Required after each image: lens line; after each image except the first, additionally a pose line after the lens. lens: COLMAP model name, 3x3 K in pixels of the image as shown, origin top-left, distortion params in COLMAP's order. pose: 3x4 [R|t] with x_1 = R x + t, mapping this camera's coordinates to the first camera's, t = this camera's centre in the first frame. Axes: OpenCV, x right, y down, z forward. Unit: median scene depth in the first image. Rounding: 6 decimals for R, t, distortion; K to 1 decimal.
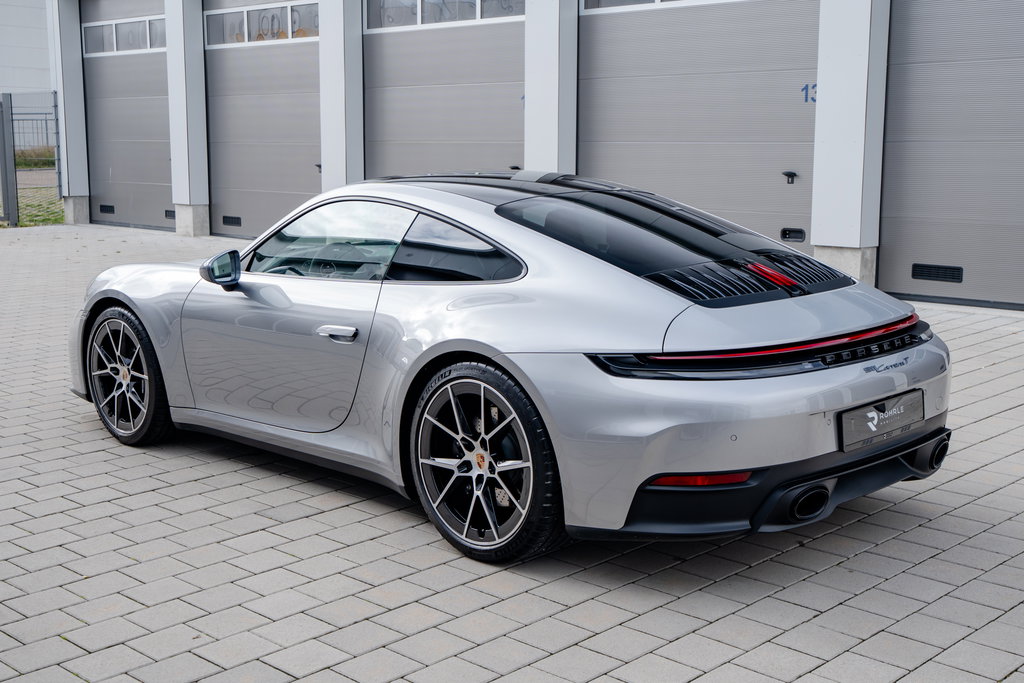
lens RADIAL K [[1269.1, 0, 512.0], [0, 1269.1, 341.5], [0, 0, 1]] dist [0.106414, 0.000733]
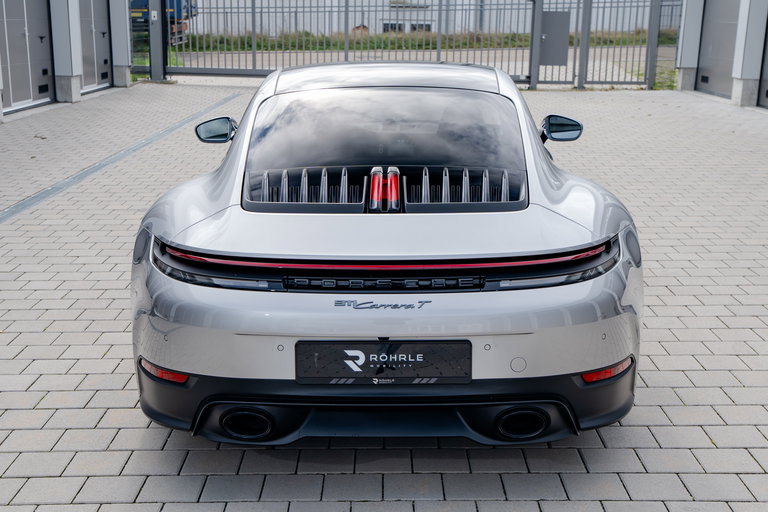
lens RADIAL K [[1009.2, 0, 384.0], [0, 1009.2, 256.0], [0, 0, 1]] dist [0.014279, 0.019642]
pose [[0.699321, 0.175018, -0.693050, 0.185194], [-0.121720, 0.984559, 0.125812, -0.024617], [0.704368, -0.003625, 0.709826, 0.119671]]
